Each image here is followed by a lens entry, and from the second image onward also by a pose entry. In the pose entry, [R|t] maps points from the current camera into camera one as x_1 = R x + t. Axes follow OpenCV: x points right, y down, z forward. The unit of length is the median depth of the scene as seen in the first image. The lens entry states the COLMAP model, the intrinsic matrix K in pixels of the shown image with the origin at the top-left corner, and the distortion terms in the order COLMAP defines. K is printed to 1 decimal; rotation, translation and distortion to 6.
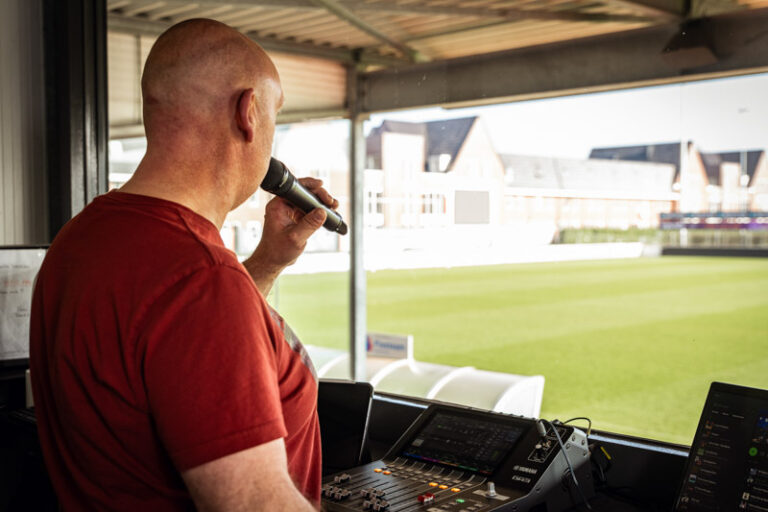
lens RADIAL K [[908.6, 0, 384.0], [0, 908.6, 256.0], [0, 0, 1]] dist [0.007725, 0.009290]
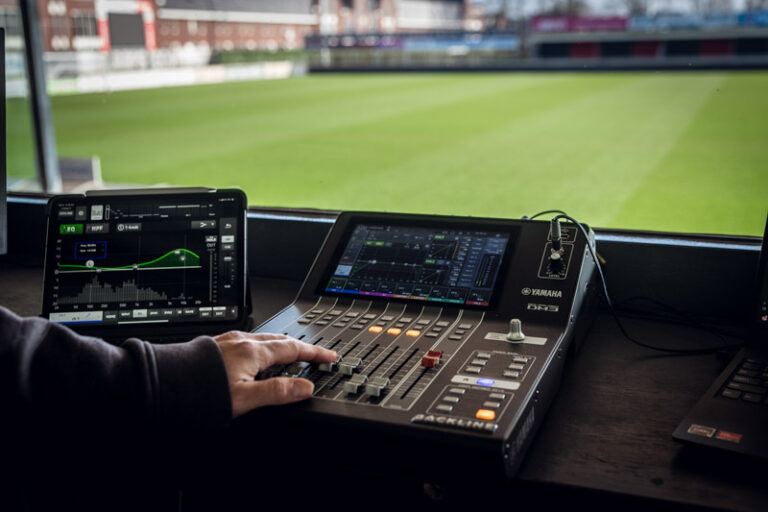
lens RADIAL K [[829.6, 0, 384.0], [0, 829.6, 256.0], [0, 0, 1]] dist [-0.003192, 0.001094]
pose [[0.923932, -0.108697, 0.366791, -0.154022], [0.029621, 0.976233, 0.214690, 0.067780], [-0.381409, -0.187494, 0.905192, 0.450744]]
